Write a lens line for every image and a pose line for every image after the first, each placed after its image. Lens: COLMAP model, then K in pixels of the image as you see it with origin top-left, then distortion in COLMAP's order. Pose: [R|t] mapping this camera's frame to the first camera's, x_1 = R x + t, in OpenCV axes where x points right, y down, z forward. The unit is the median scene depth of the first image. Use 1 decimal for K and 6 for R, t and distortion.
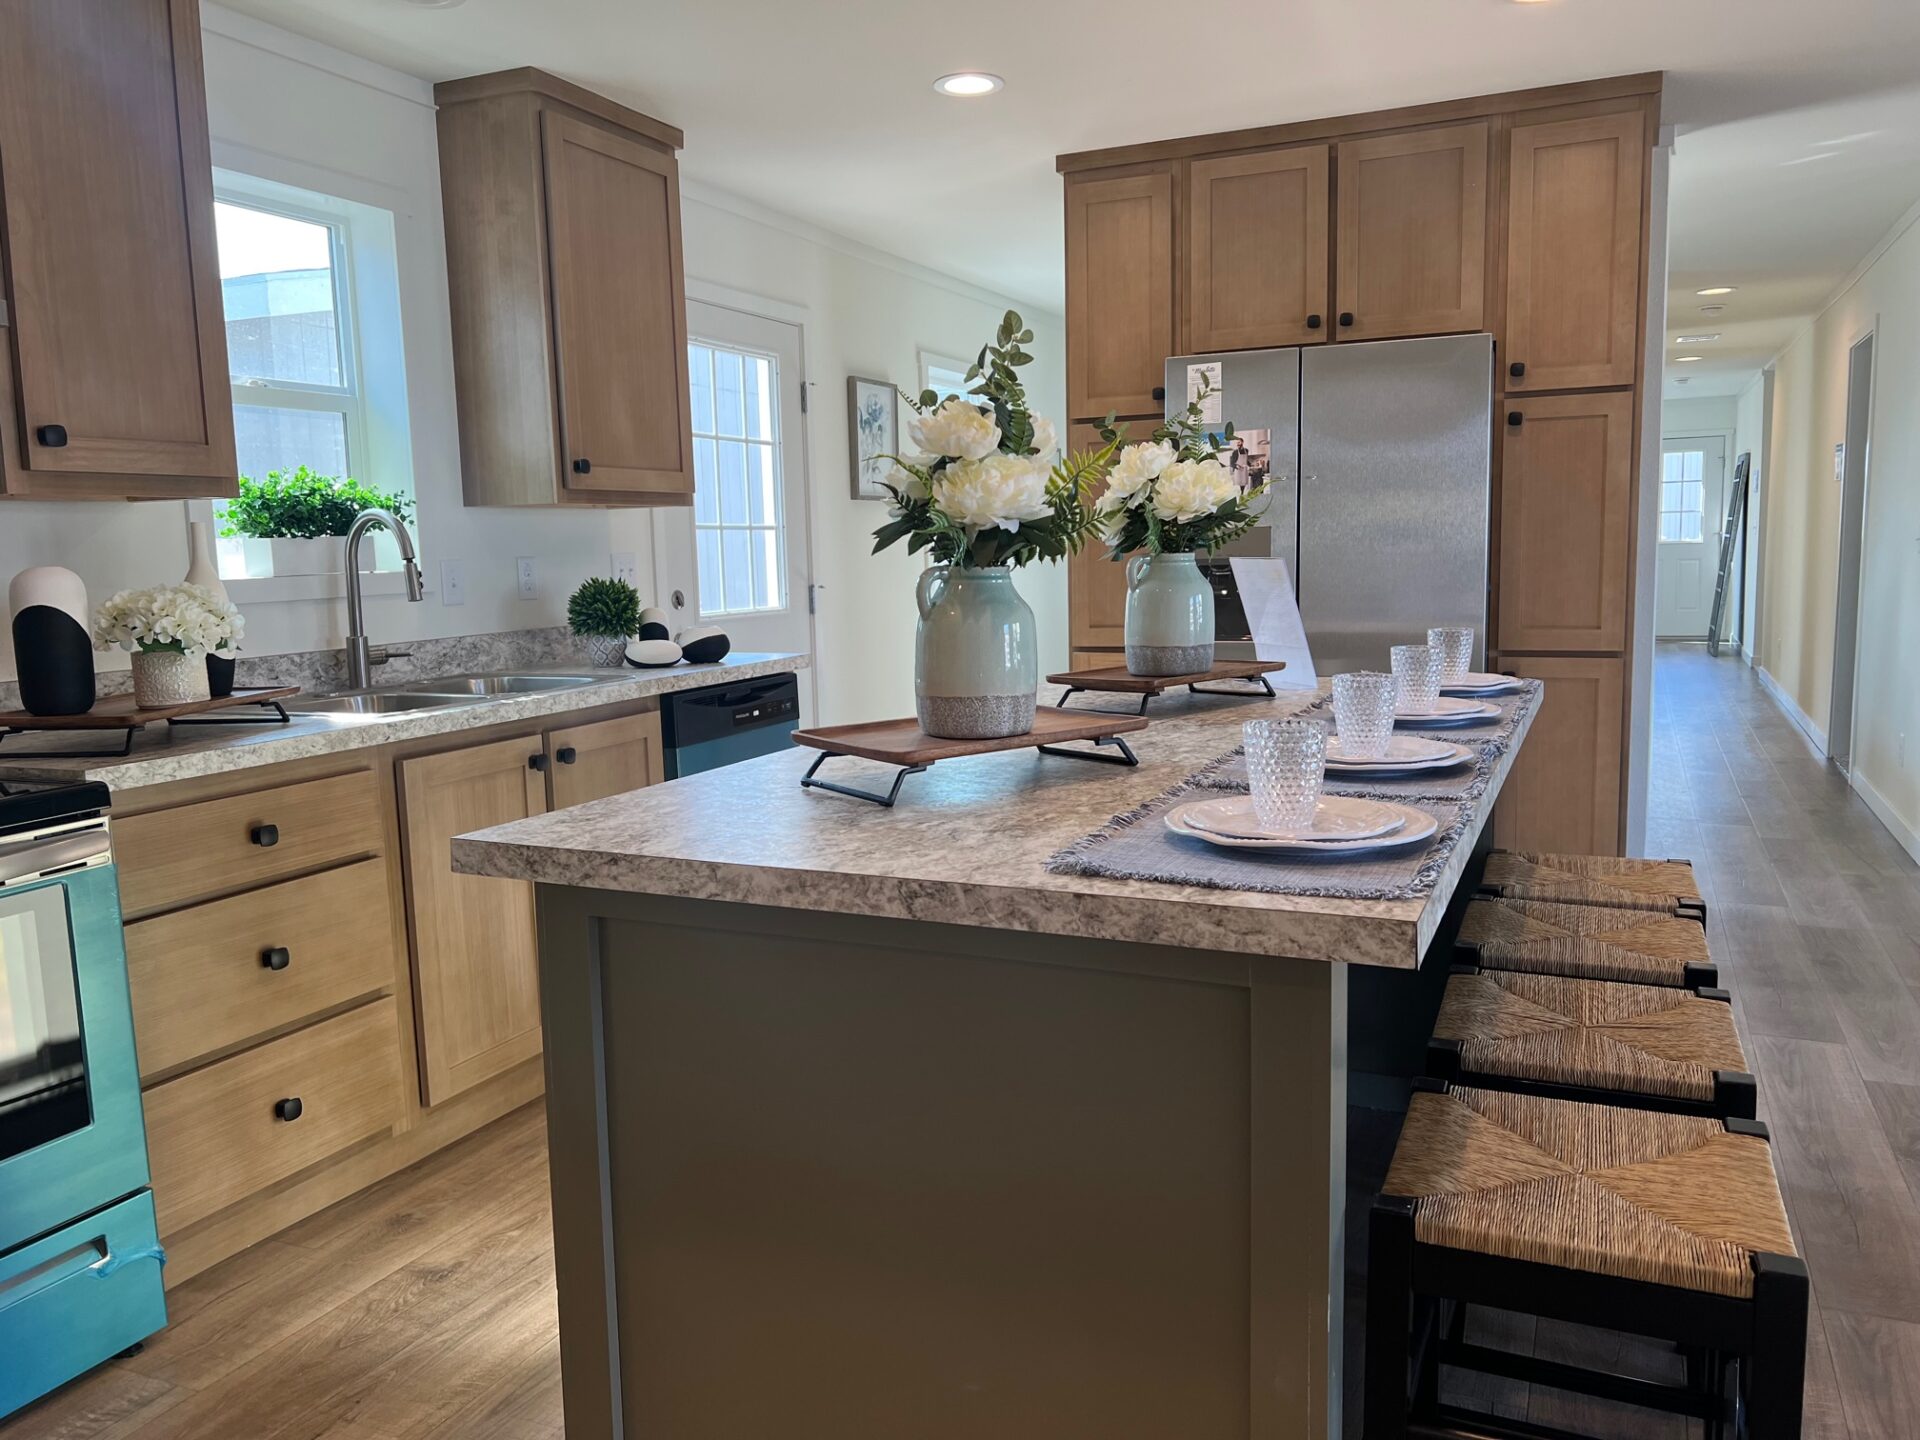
lens RADIAL K [[1436.3, 0, 951.1], [0, 1436.3, 712.5], [0, 0, 1]] dist [0.049555, -0.062265]
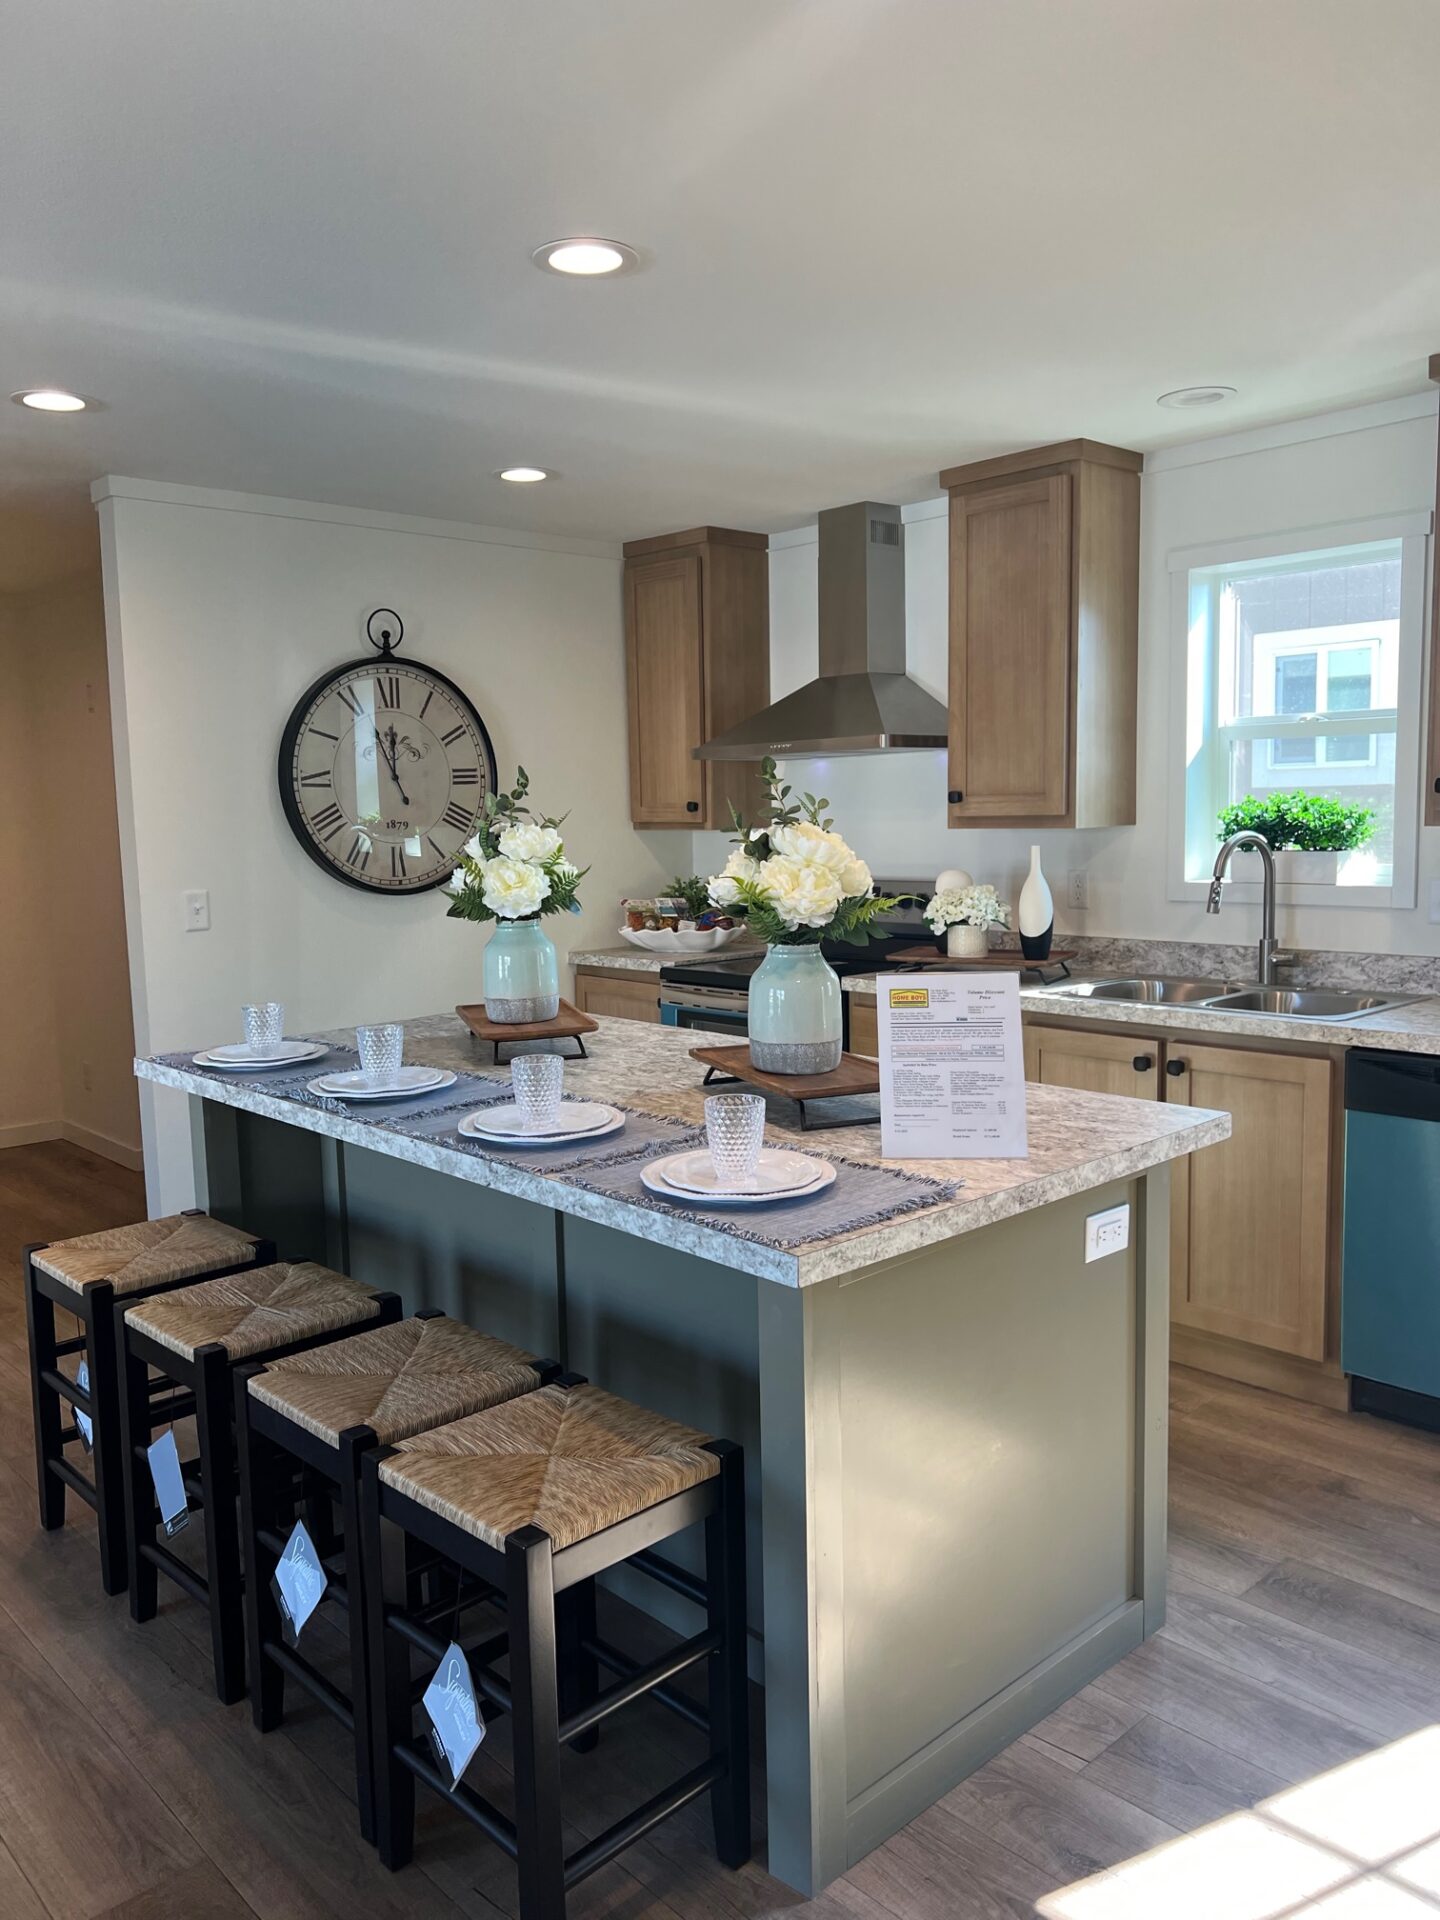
lens RADIAL K [[1436.3, 0, 704.3], [0, 1436.3, 958.0], [0, 0, 1]] dist [0.049555, -0.062265]
pose [[-0.392745, 0.133619, -0.909889, 0.827819], [-0.075980, 0.981292, 0.176901, -0.210008], [0.916503, 0.138610, -0.375245, 1.034659]]
